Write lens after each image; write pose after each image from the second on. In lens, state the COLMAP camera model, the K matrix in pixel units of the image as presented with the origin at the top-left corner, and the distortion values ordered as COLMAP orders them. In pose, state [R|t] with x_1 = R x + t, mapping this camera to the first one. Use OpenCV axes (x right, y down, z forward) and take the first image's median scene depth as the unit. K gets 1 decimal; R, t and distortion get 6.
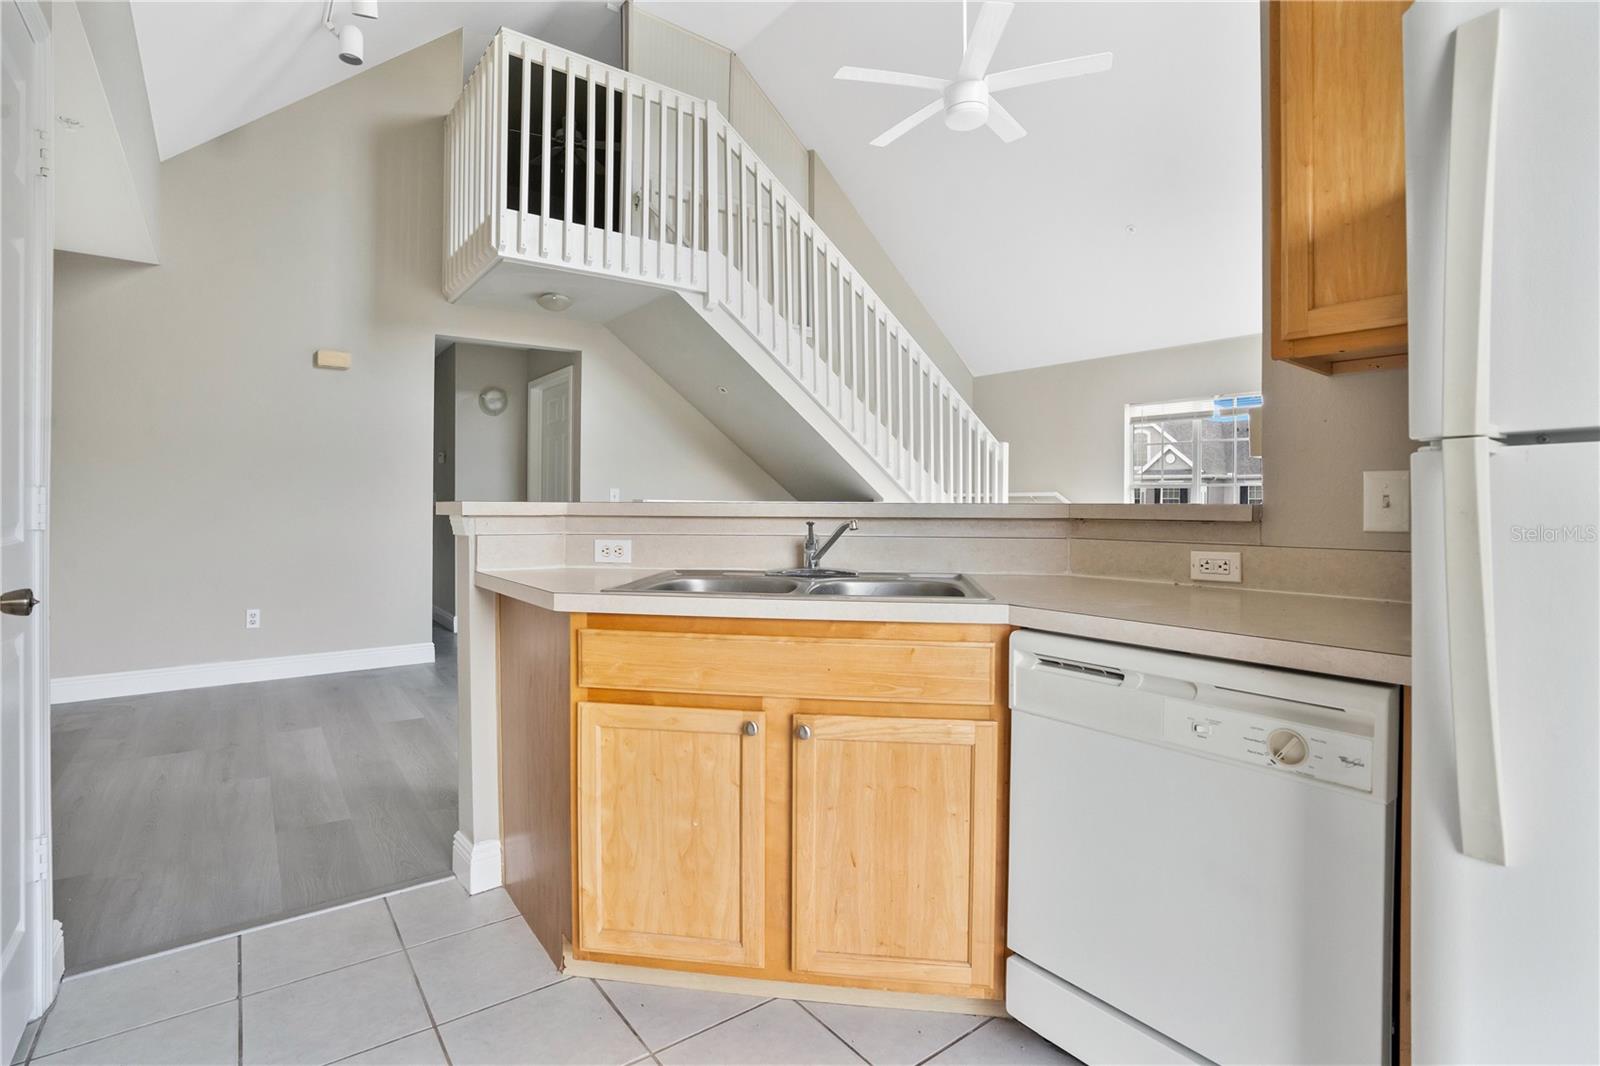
lens RADIAL K [[768.4, 0, 757.2], [0, 768.4, 498.5], [0, 0, 1]] dist [-0.024857, 0.000108]
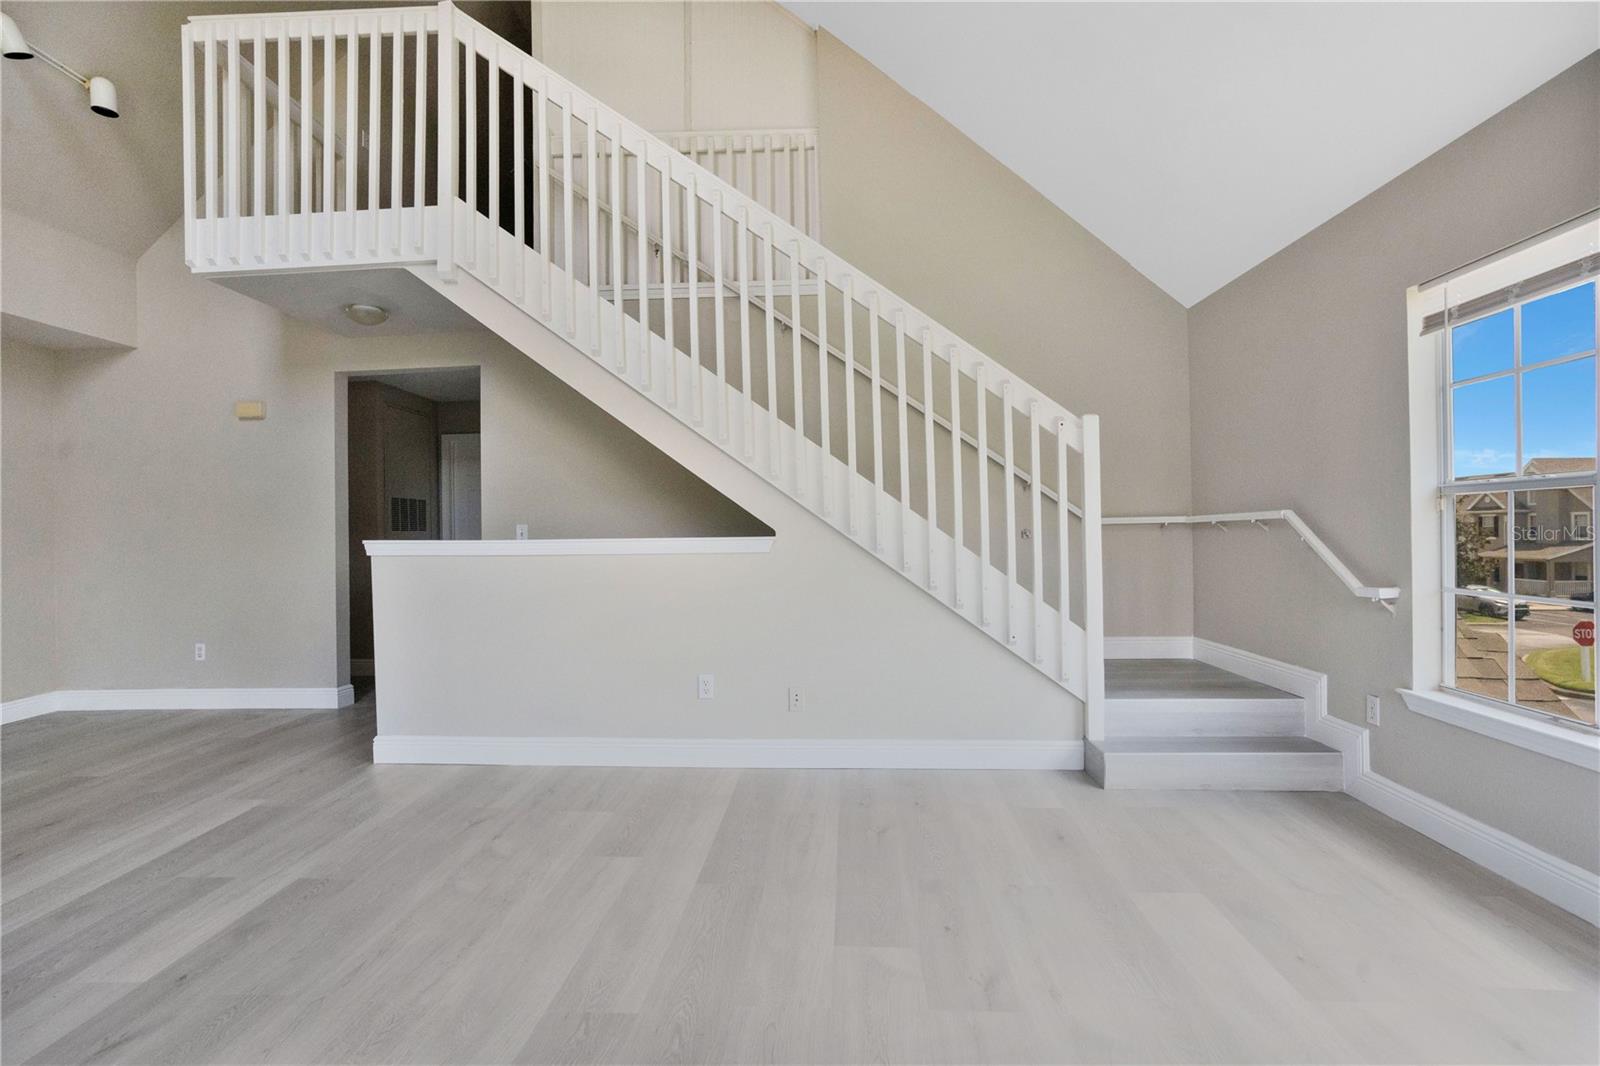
lens RADIAL K [[763.7, 0, 756.1], [0, 763.7, 528.7], [0, 0, 1]] dist [-0.039557, 0.025847]
pose [[0.764066, -0.019191, -0.644853, 0.654385], [0.014149, 0.999816, -0.012990, 0.004712], [0.644983, 0.000801, 0.764196, 0.662856]]
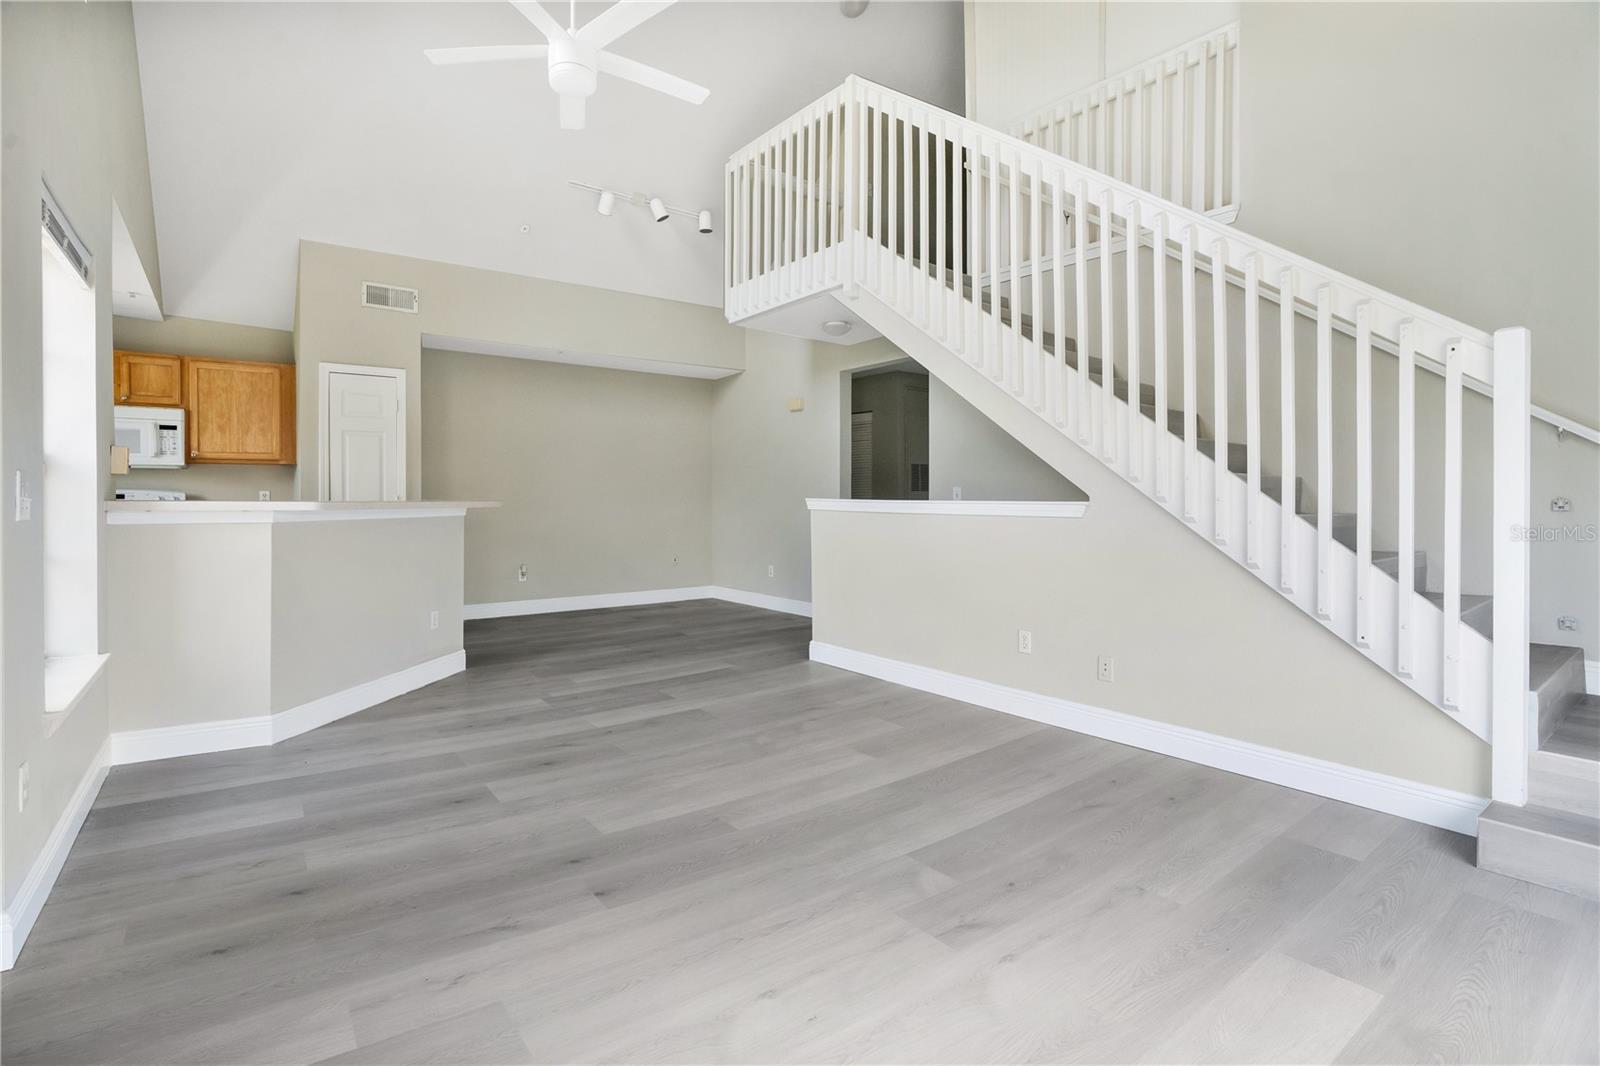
lens RADIAL K [[735.7, 0, 775.1], [0, 735.7, 533.7], [0, 0, 1]] dist [-0.045983, 0.000486]
pose [[0.008977, 0.045175, -0.998939, 0.888106], [-0.002285, 0.998977, 0.045156, 0.002821], [0.999957, 0.001878, 0.009071, 0.939529]]
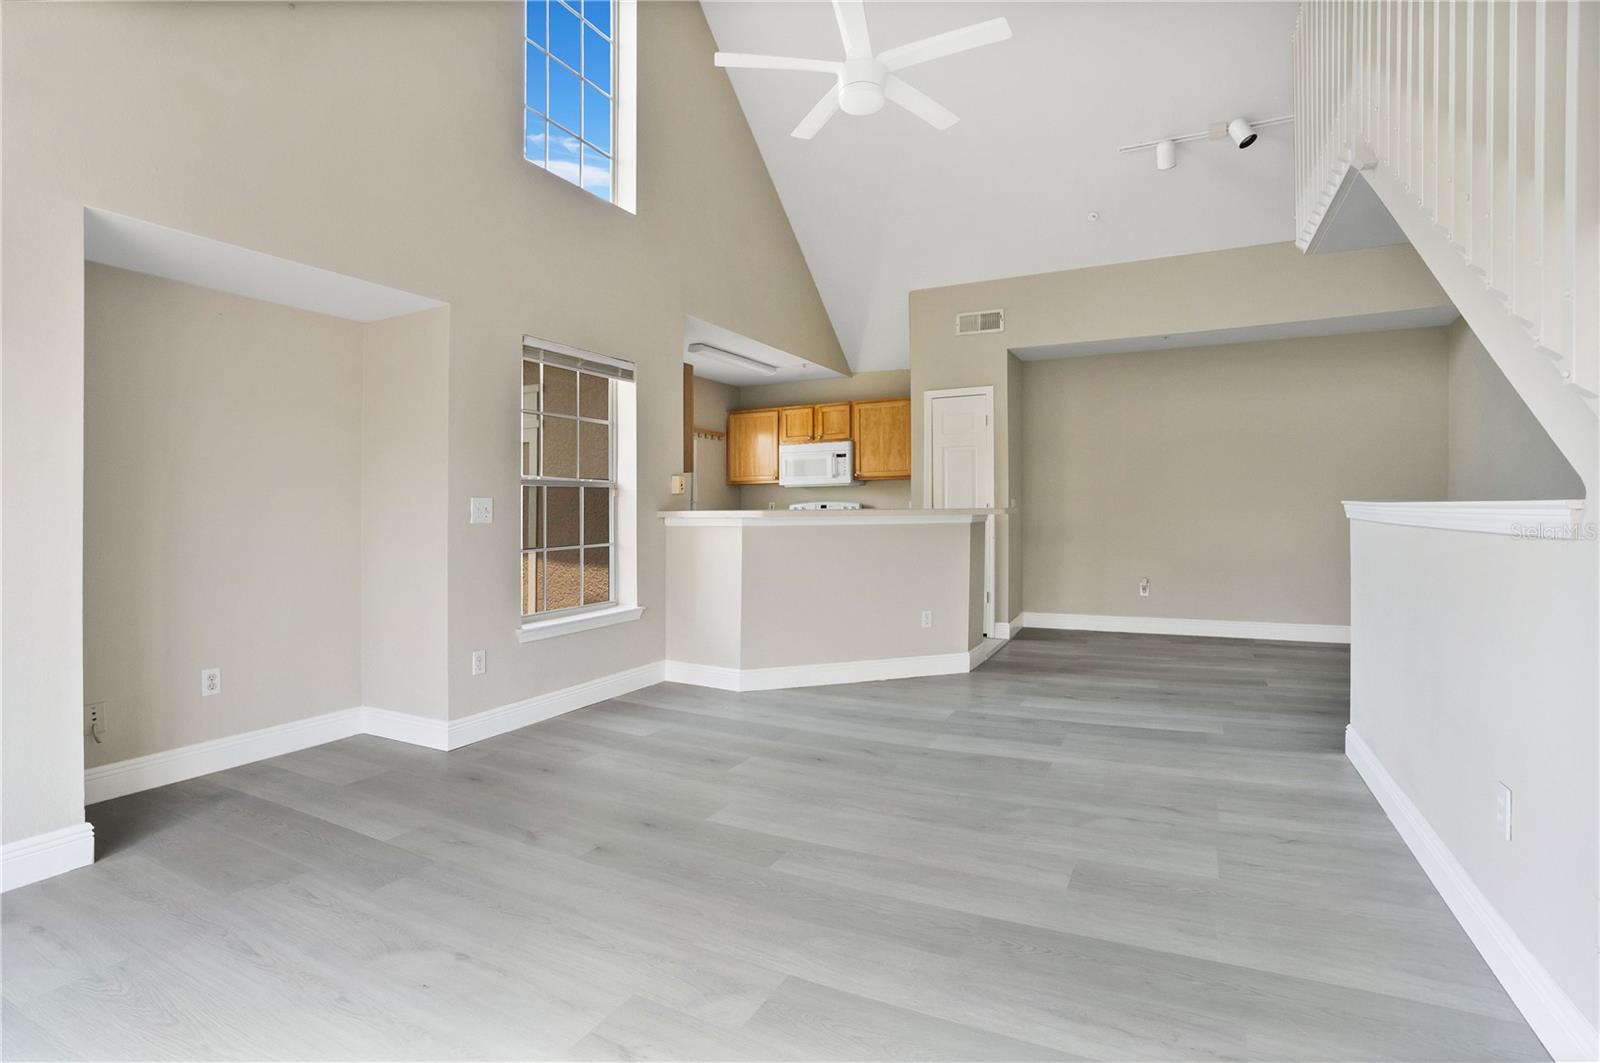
lens RADIAL K [[756.7, 0, 828.2], [0, 756.7, 528.2], [0, 0, 1]] dist [-0.056233, 0.000203]
pose [[-0.878038, 0.020857, -0.478136, 0.565785], [0.011809, 0.999690, 0.021922, 0.006466], [0.478445, 0.013602, -0.878012, 1.367487]]
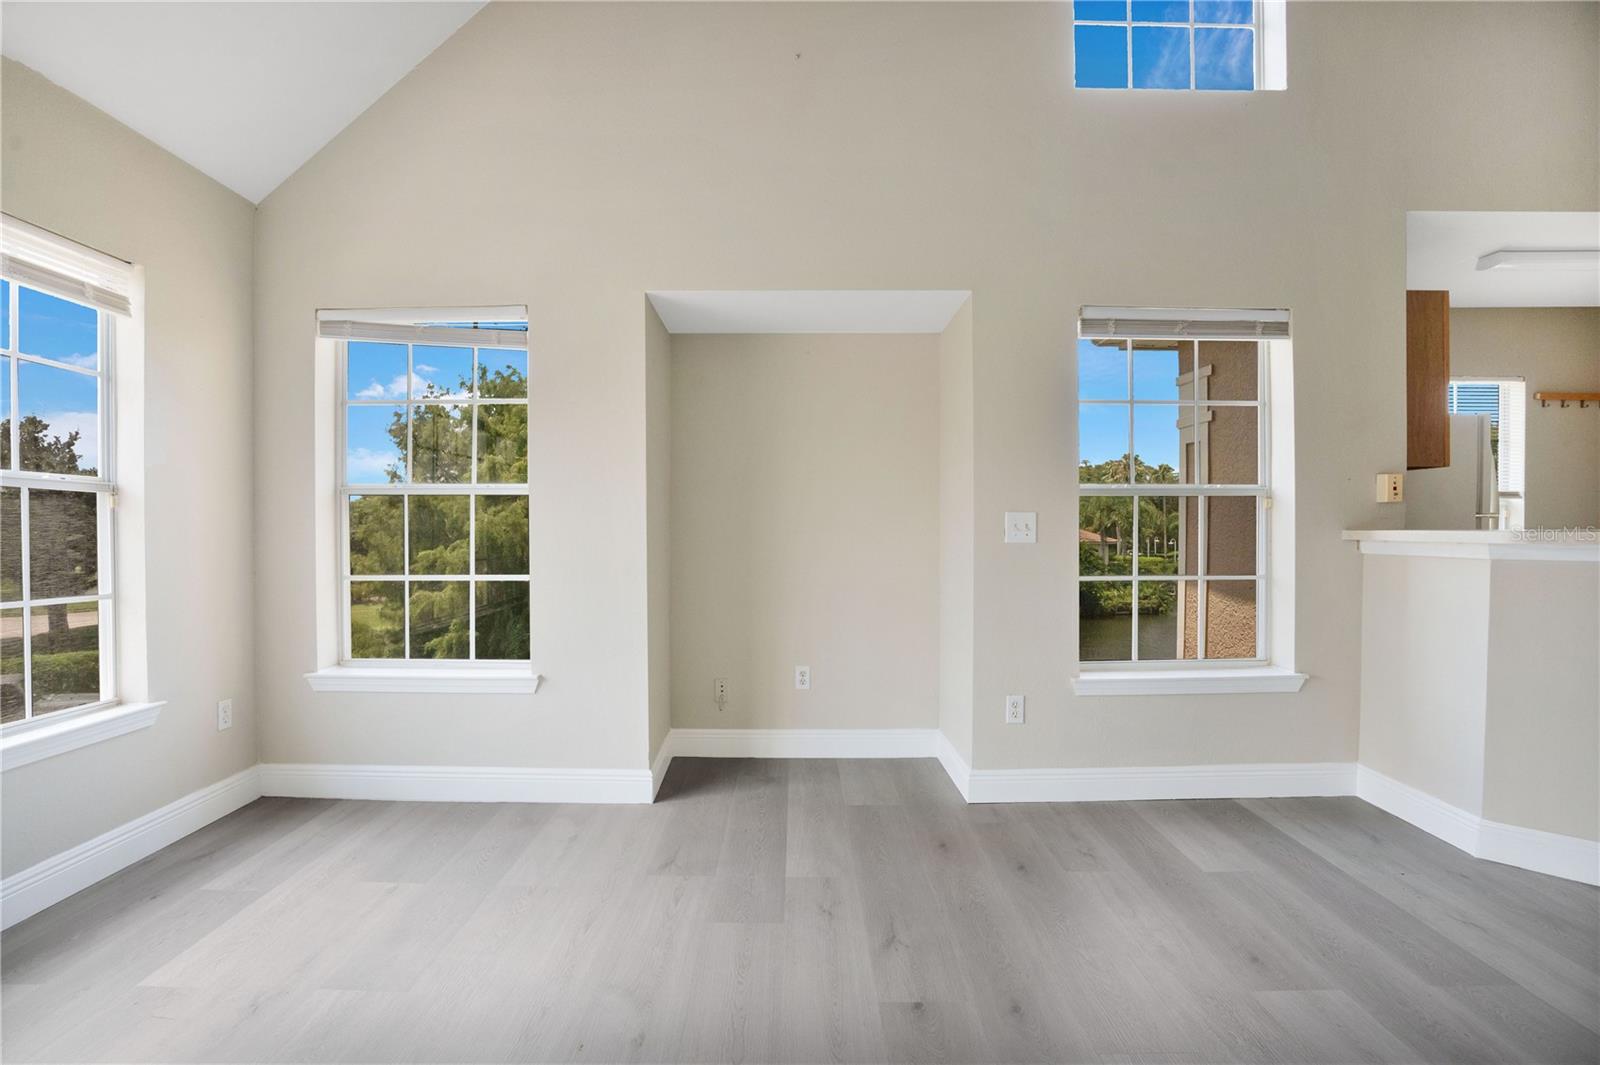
lens RADIAL K [[763.6, 0, 792.5], [0, 763.6, 525.0], [0, 0, 1]] dist [-0.058469, 0.017990]
pose [[-0.809469, 0.007577, 0.587113, 0.294721], [0.002081, 0.999947, -0.010035, 0.004016], [-0.587158, -0.006902, -0.809443, 1.175336]]
